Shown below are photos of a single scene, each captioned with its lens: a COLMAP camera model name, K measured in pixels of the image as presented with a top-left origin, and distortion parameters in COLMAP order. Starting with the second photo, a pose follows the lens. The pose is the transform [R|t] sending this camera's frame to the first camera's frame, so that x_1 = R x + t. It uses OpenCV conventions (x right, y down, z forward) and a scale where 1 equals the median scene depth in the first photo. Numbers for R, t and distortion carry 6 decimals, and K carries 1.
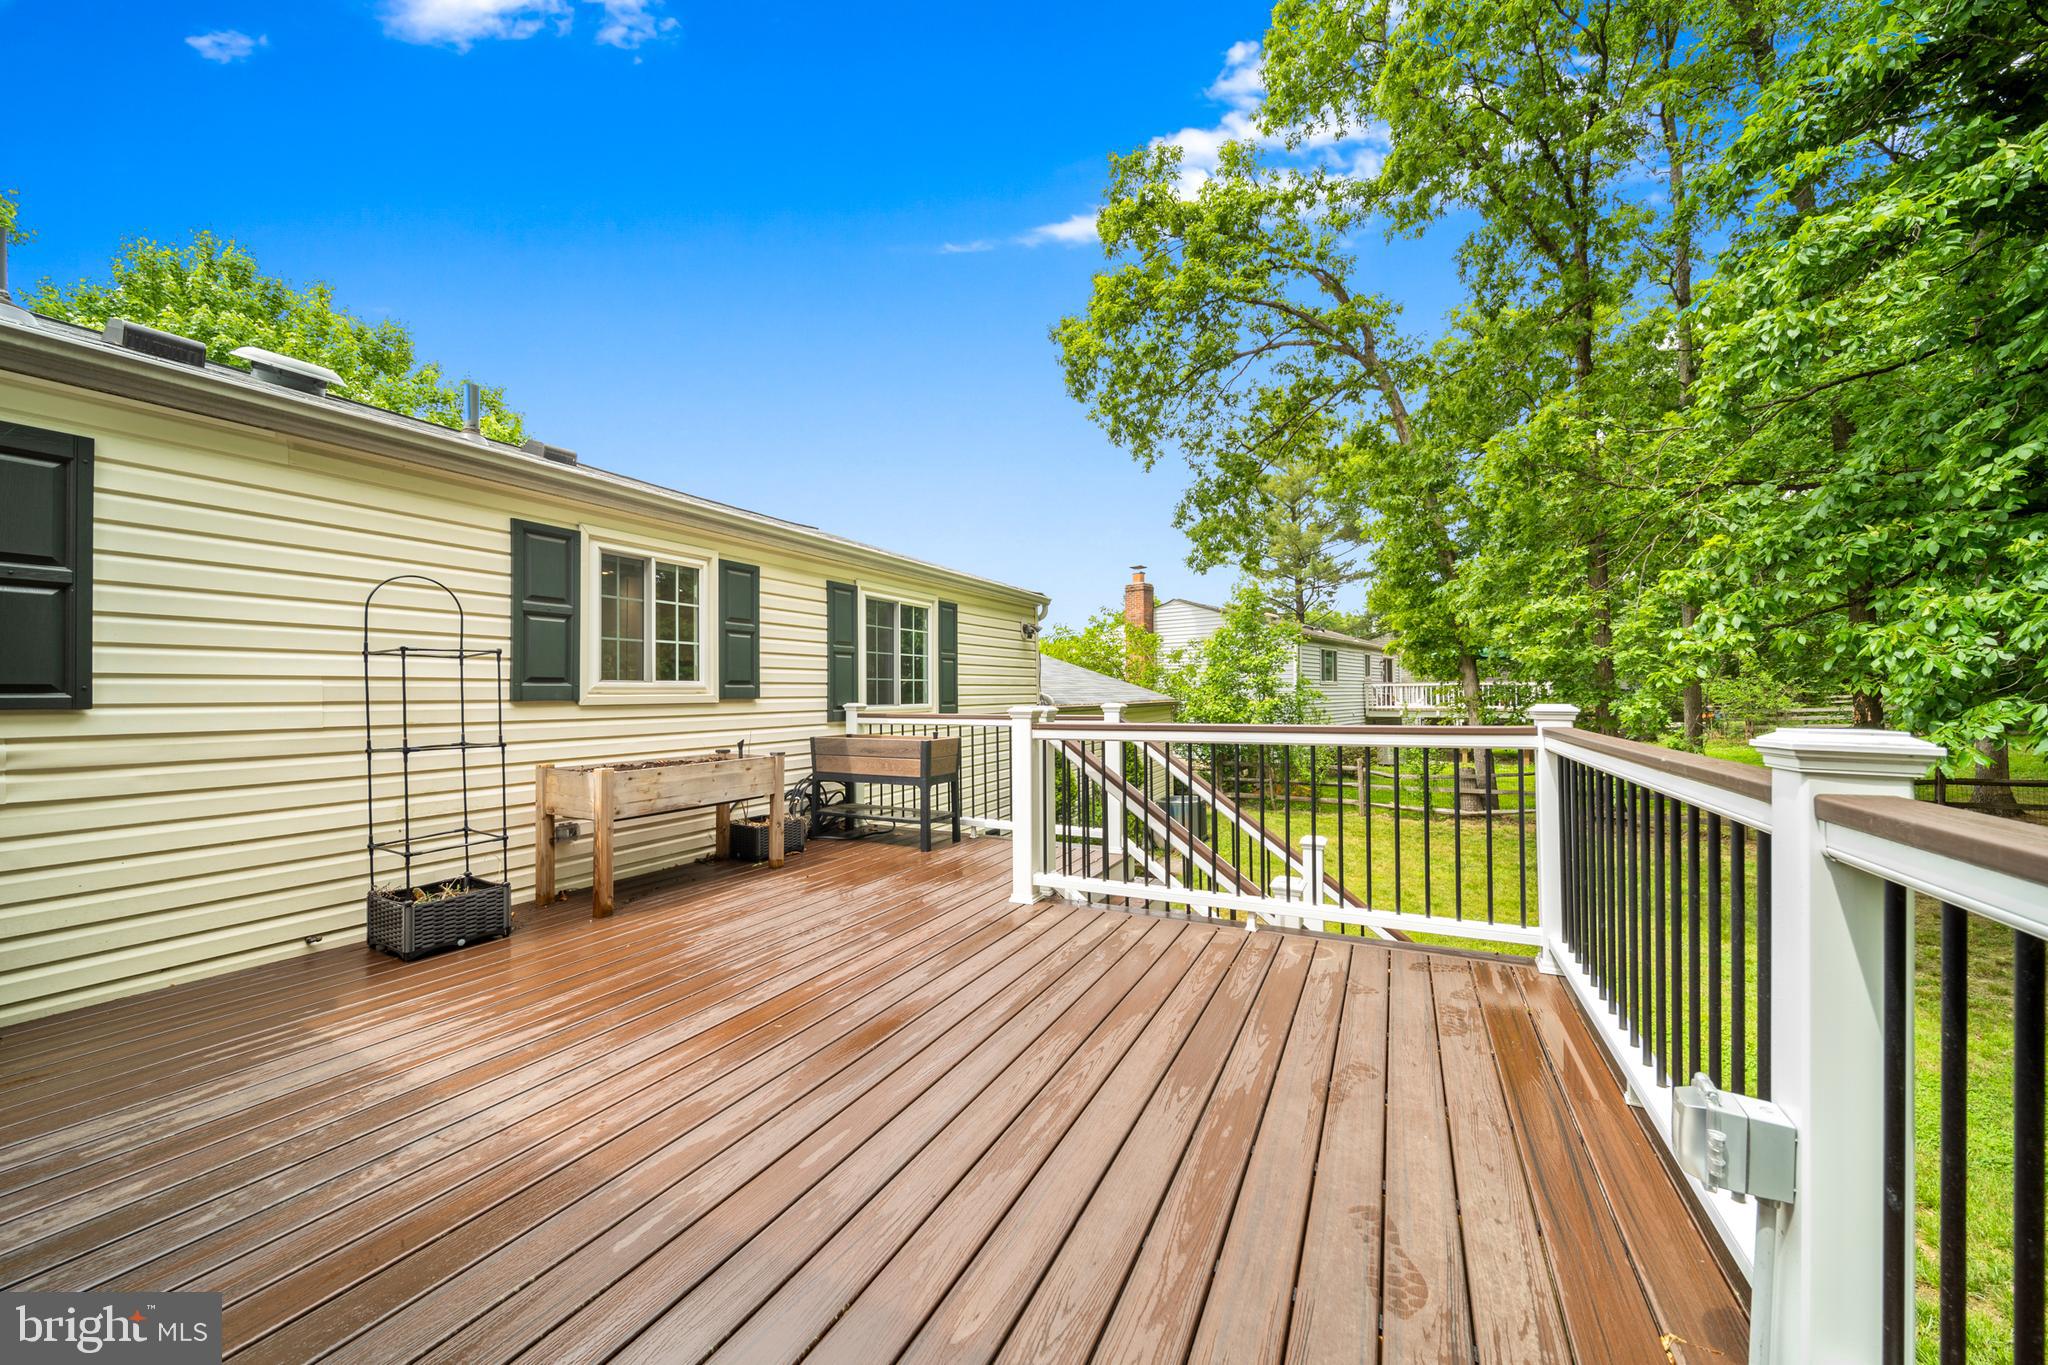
lens RADIAL K [[726.8, 0, 1018.0], [0, 726.8, 686.7], [0, 0, 1]] dist [-0.001803, -0.000158]
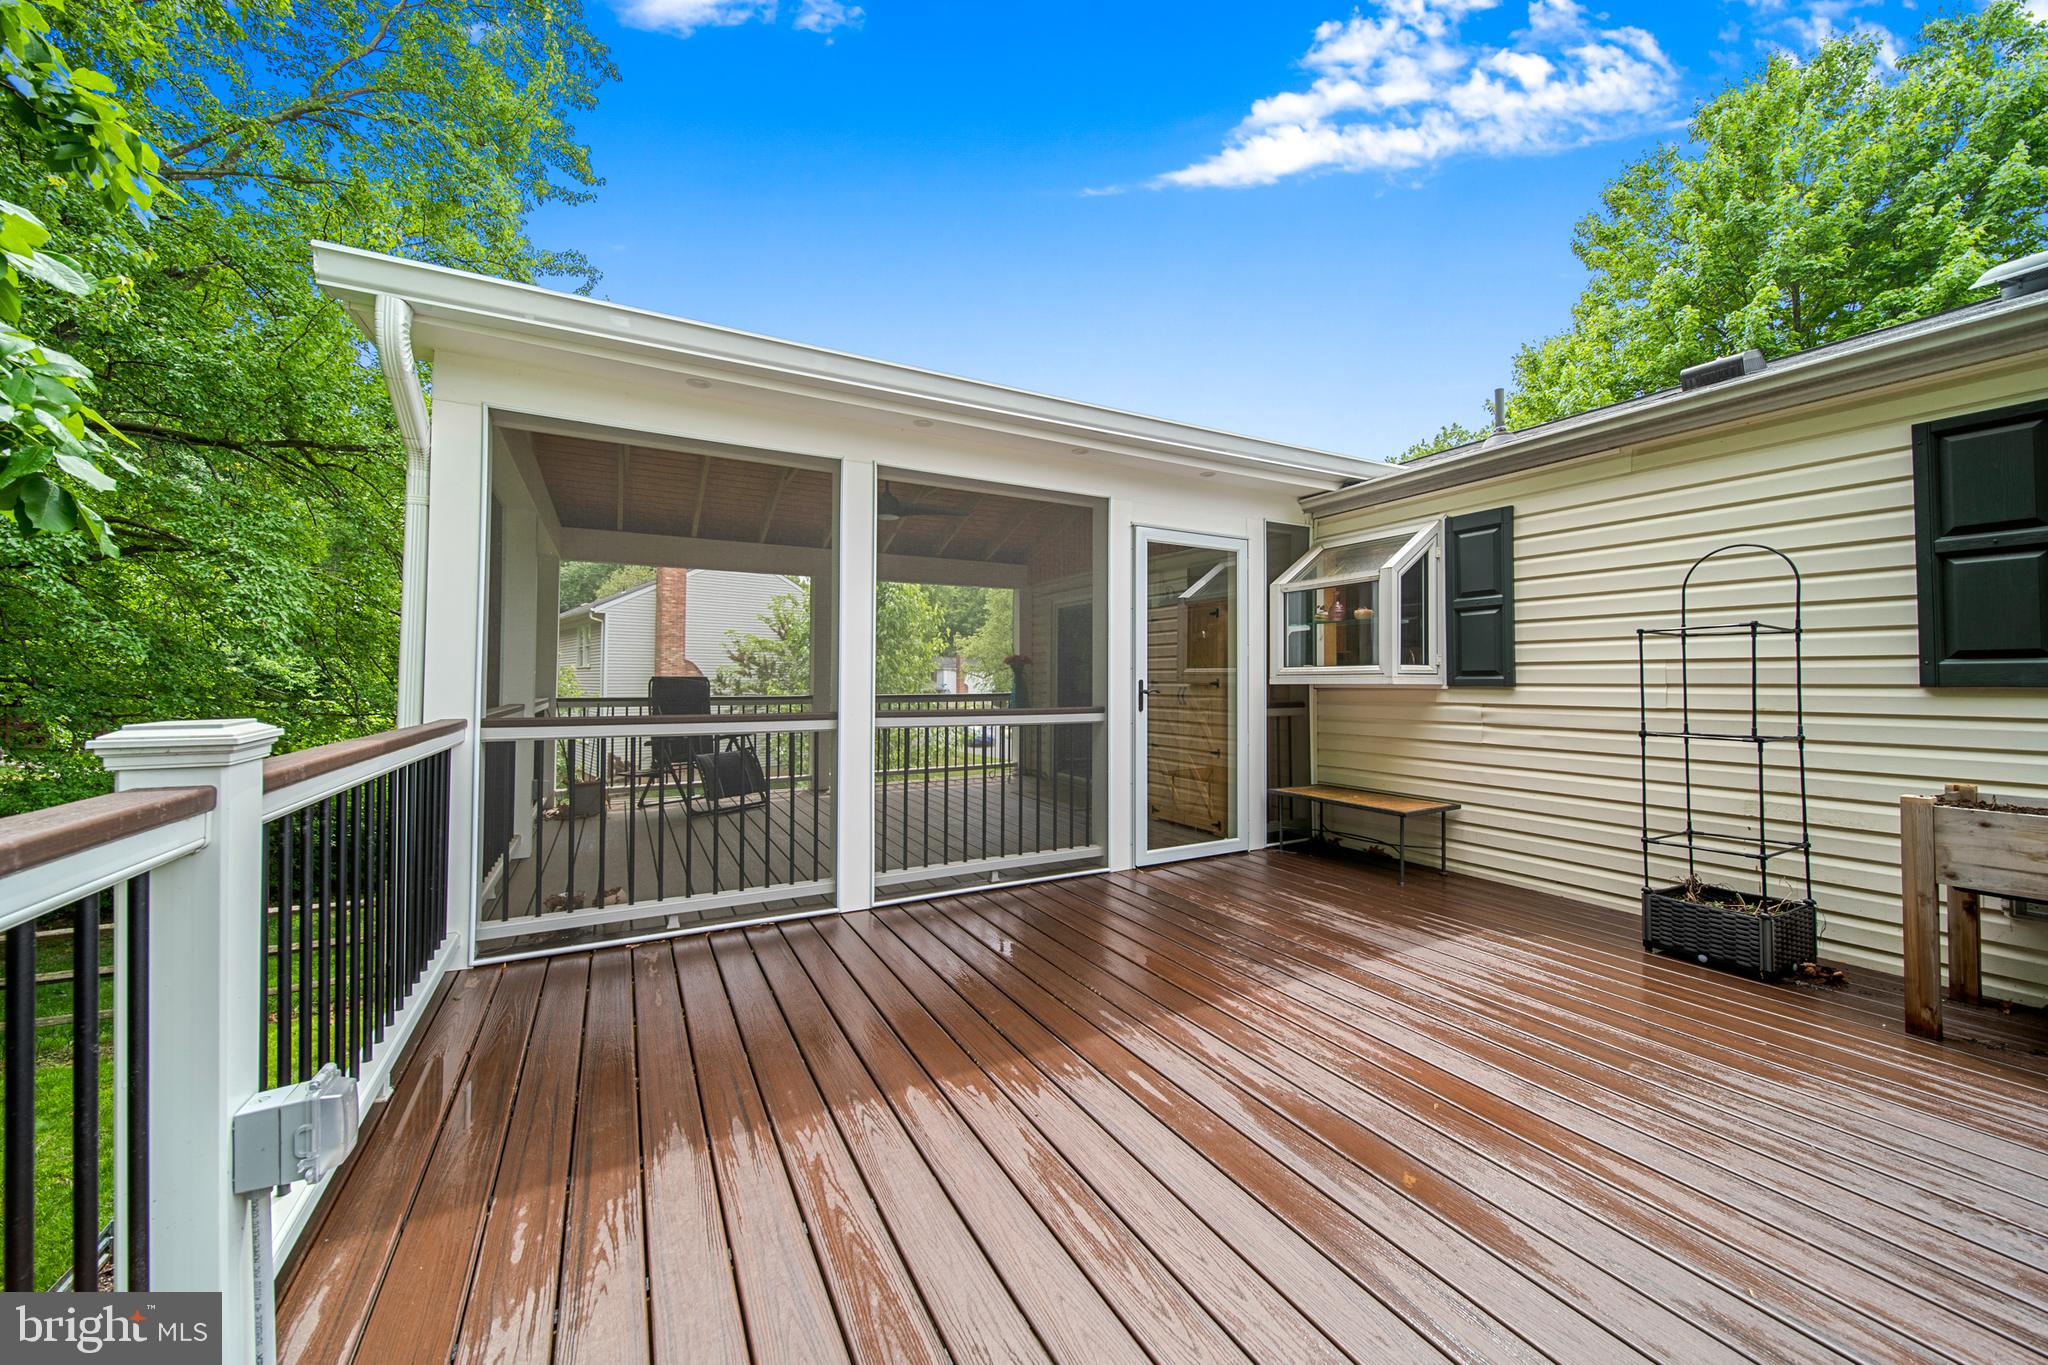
lens RADIAL K [[736.5, 0, 1032.9], [0, 736.5, 661.5], [0, 0, 1]] dist [0.001356, -0.000021]
pose [[-0.547980, -0.014699, -0.836362, 0.417287], [0.011223, 0.999626, -0.024922, 0.004398], [0.836416, -0.023043, -0.547610, 0.785940]]
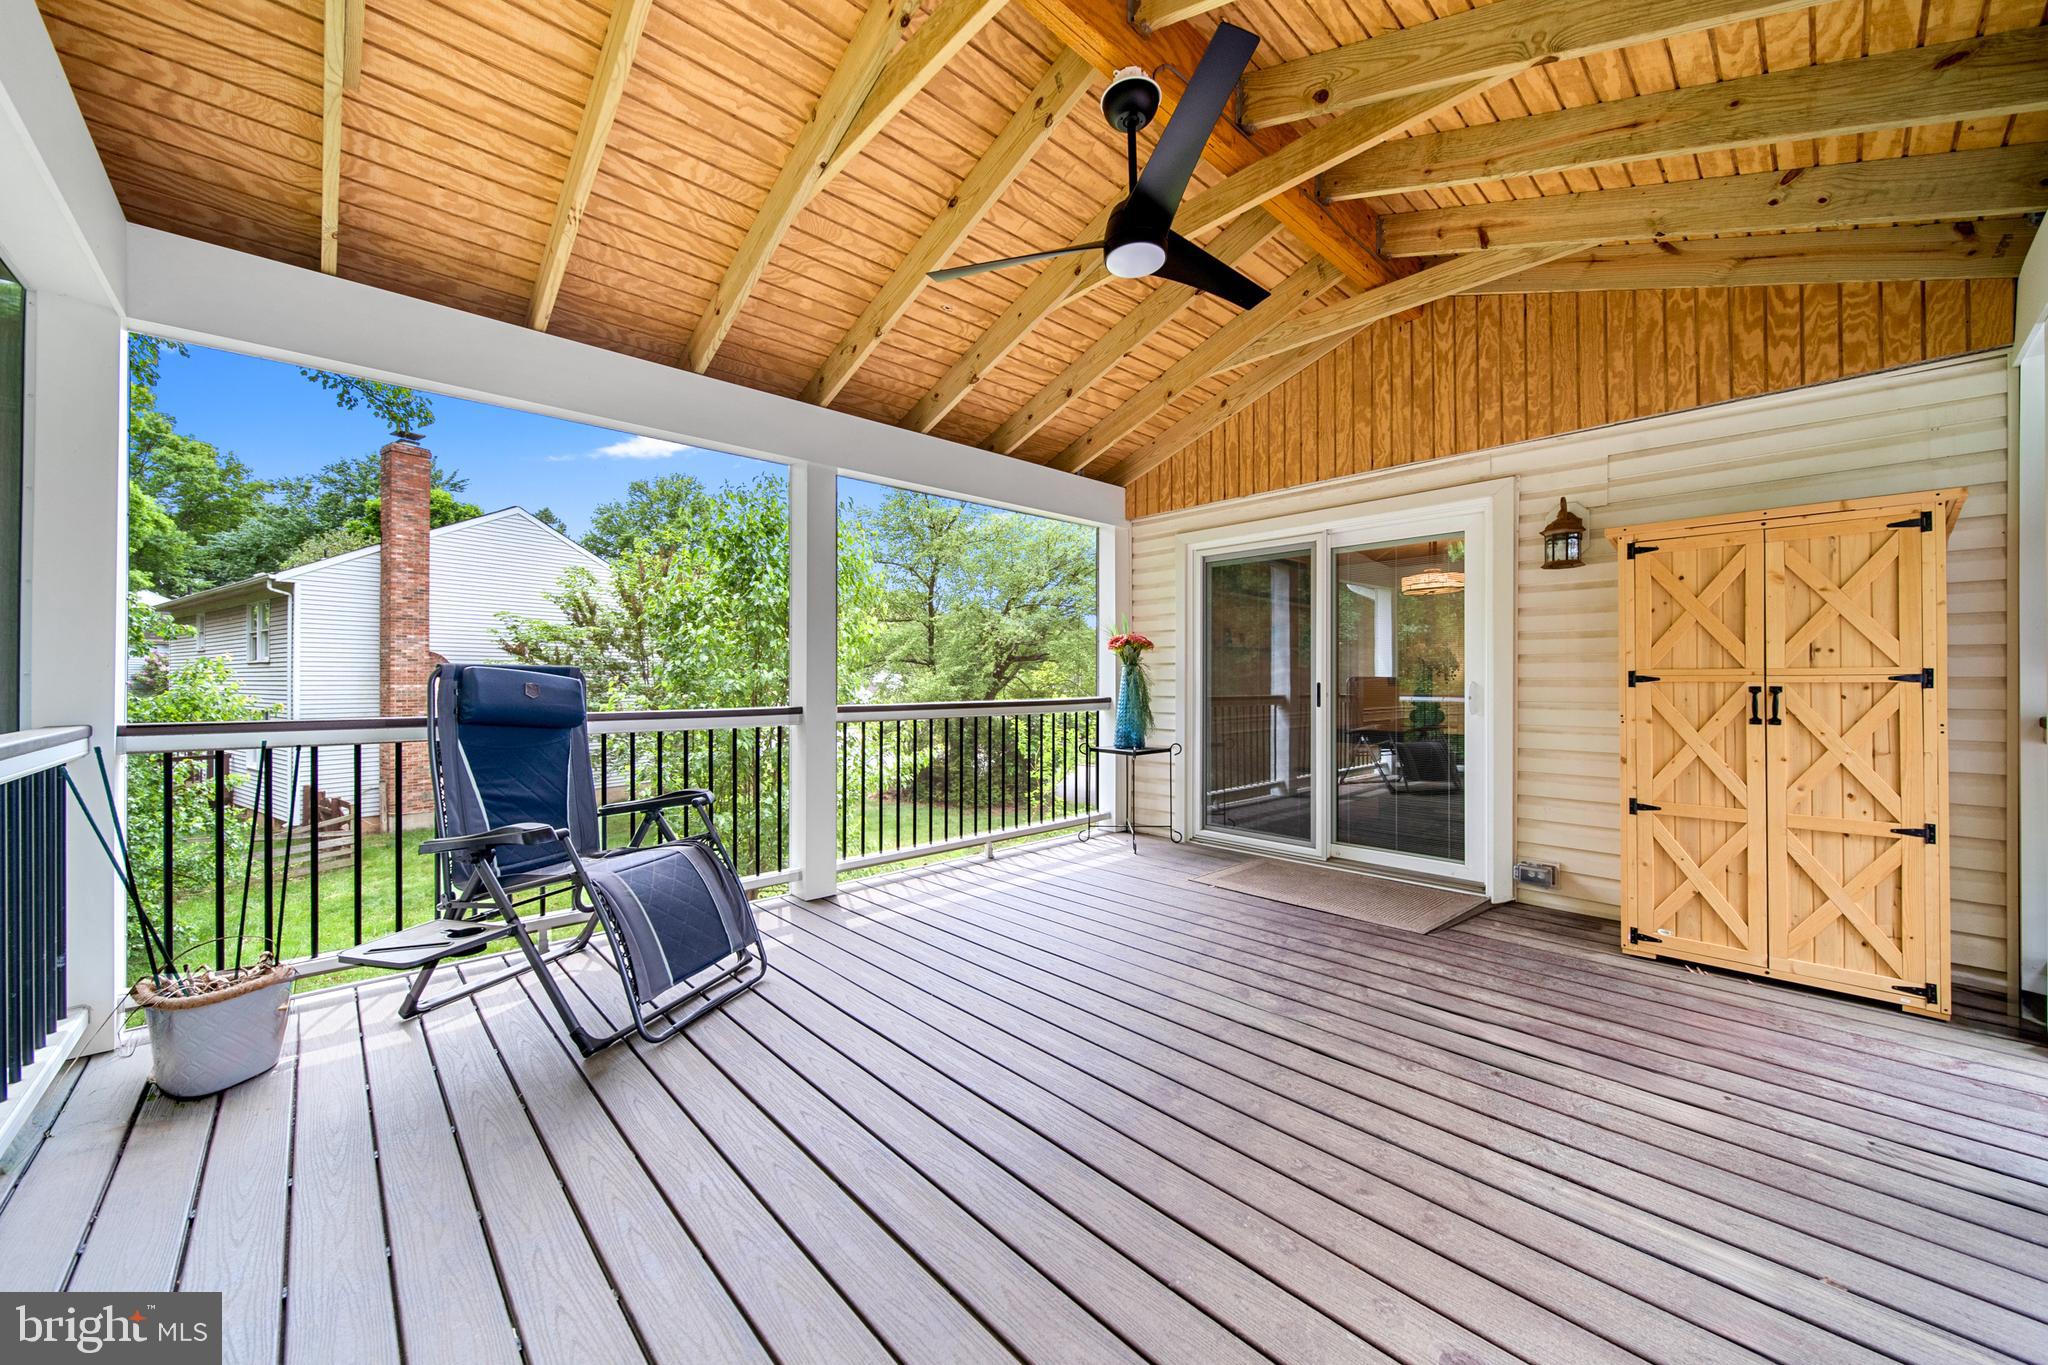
lens RADIAL K [[744.0, 0, 1024.0], [0, 744.0, 682.5], [0, 0, 1]] dist [0.000528, -0.000310]
pose [[-0.326589, 0.009184, -0.945122, -0.143934], [0.011519, 0.999917, 0.005736, 0.005259], [0.945096, -0.009013, -0.326668, -0.319075]]
